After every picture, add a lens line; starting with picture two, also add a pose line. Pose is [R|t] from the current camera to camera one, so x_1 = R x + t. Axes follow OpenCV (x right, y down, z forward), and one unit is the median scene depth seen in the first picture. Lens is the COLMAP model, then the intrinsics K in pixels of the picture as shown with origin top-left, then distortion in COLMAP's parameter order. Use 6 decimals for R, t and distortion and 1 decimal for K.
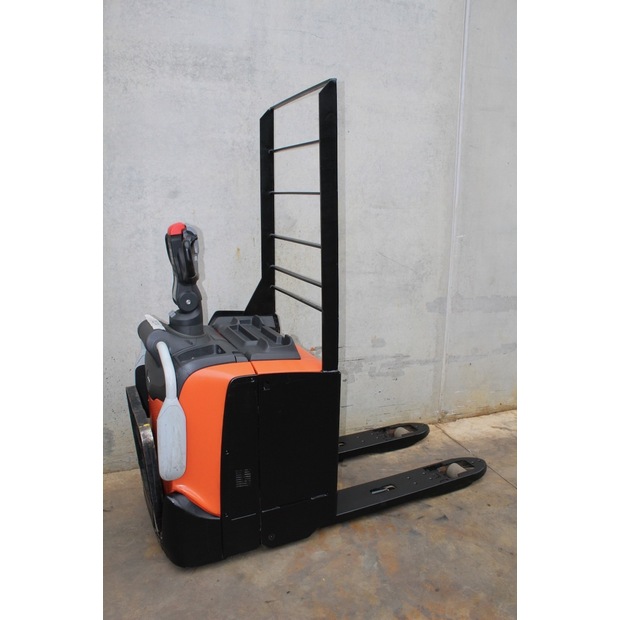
lens RADIAL K [[511.1, 0, 311.0], [0, 511.1, 313.0], [0, 0, 1]] dist [-0.157792, 0.131110]
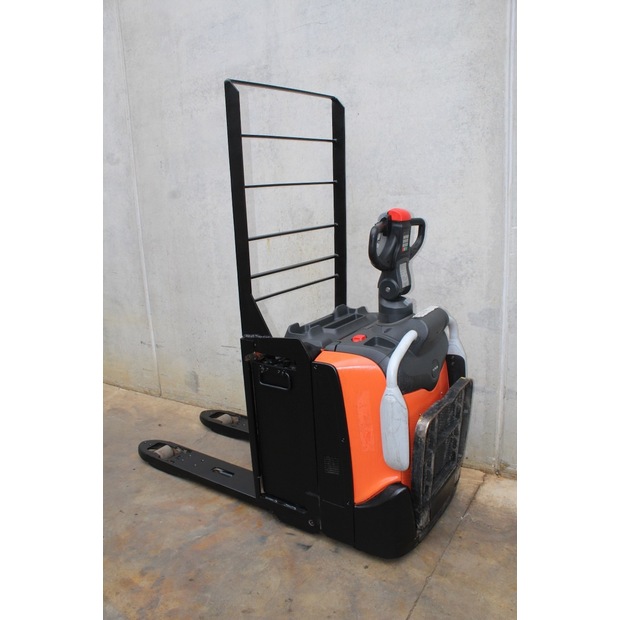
lens RADIAL K [[511.1, 0, 307.4], [0, 511.1, 313.2], [0, 0, 1]] dist [-0.157792, 0.131110]
pose [[0.607293, 0.127838, -0.784125, 0.846832], [-0.113656, 0.990797, 0.073507, -0.060331], [0.786306, 0.044480, 0.616234, 0.406845]]
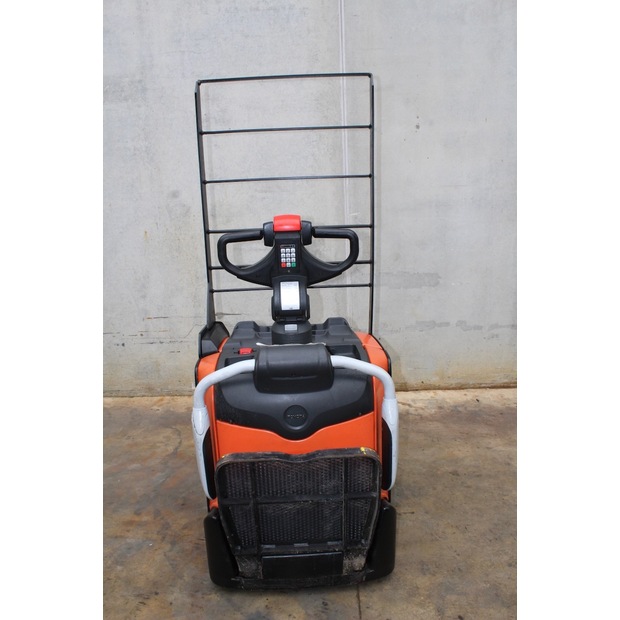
lens RADIAL K [[511.1, 0, 309.4], [0, 511.1, 312.4], [0, 0, 1]] dist [-0.157792, 0.131110]
pose [[0.930560, 0.036926, -0.364272, 0.743205], [-0.028739, 0.999198, 0.027871, 0.030906], [0.365009, -0.015466, 0.930875, -0.026678]]
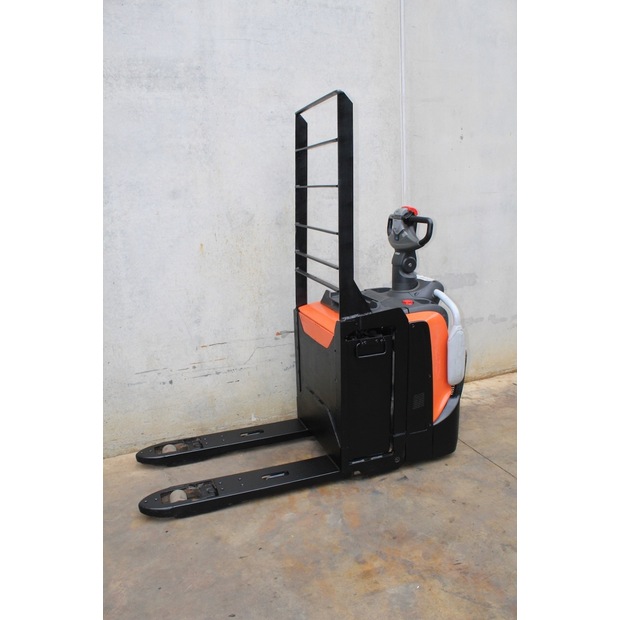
lens RADIAL K [[511.1, 0, 310.4], [0, 511.1, 312.8], [0, 0, 1]] dist [-0.157792, 0.131110]
pose [[0.997589, -0.064881, 0.024632, 0.054617], [0.064713, 0.997875, 0.007551, 0.027072], [-0.025069, -0.005939, 0.999668, -0.086766]]
